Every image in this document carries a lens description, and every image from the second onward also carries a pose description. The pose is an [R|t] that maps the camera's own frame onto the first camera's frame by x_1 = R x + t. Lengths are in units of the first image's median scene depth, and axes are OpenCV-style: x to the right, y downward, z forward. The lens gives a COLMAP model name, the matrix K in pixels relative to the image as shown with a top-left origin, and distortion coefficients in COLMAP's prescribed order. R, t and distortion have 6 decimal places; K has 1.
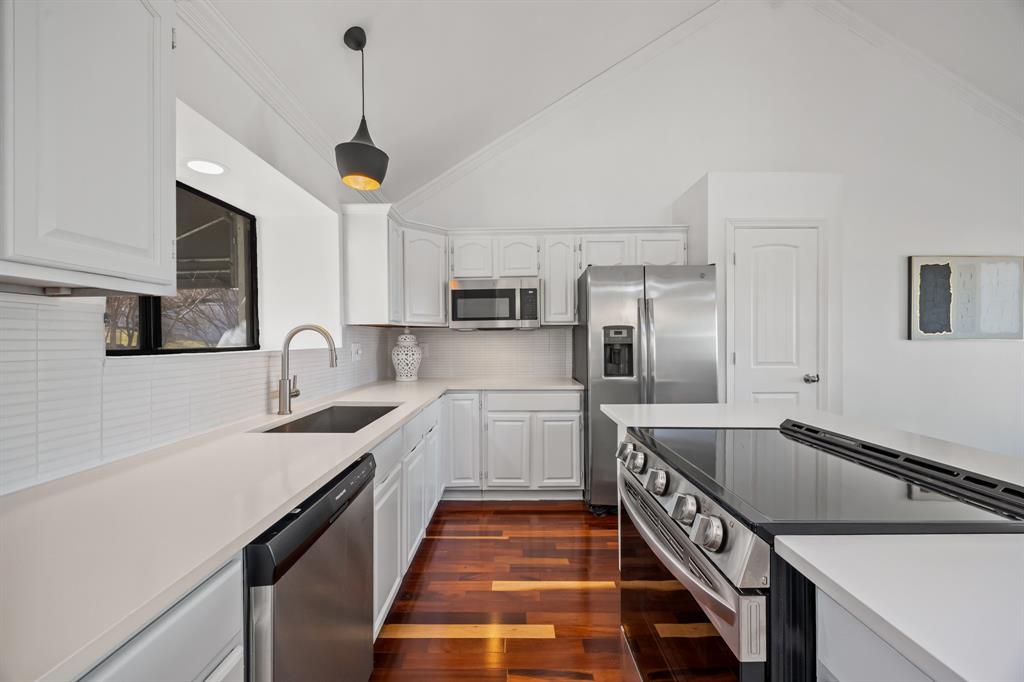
lens RADIAL K [[394.3, 0, 513.7], [0, 394.3, 337.3], [0, 0, 1]] dist [0.000125, -0.000059]
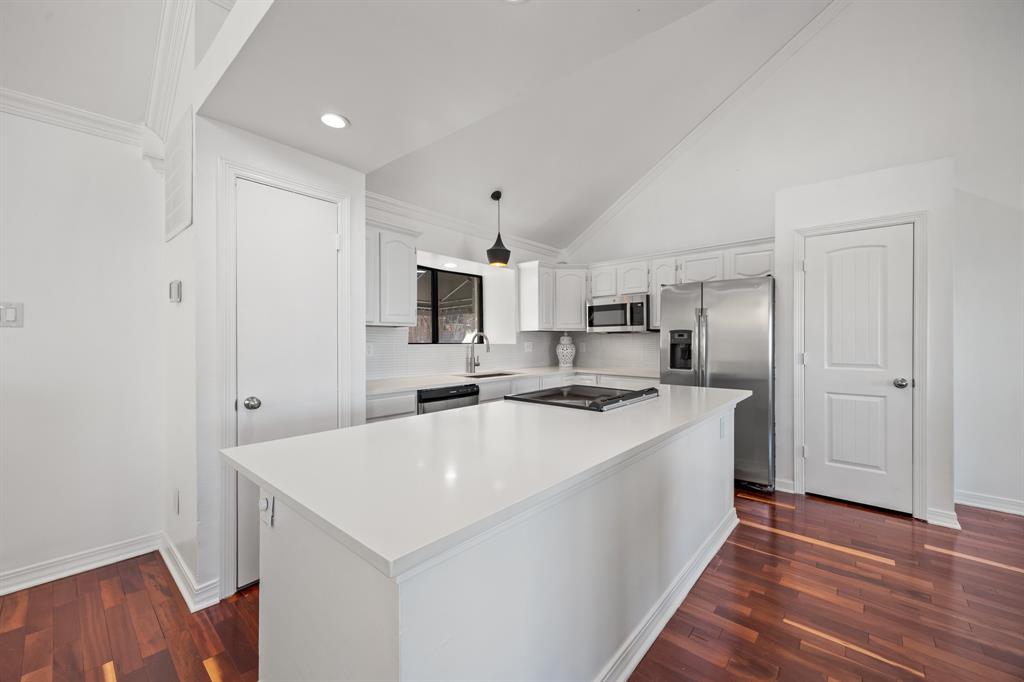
lens RADIAL K [[405.4, 0, 507.6], [0, 405.4, 337.4], [0, 0, 1]] dist [0.001068, 0.000003]
pose [[0.744886, 0.002193, -0.667189, 0.689175], [-0.001246, 0.999997, 0.001896, -0.005967], [0.667191, -0.000581, 0.744886, -0.360111]]
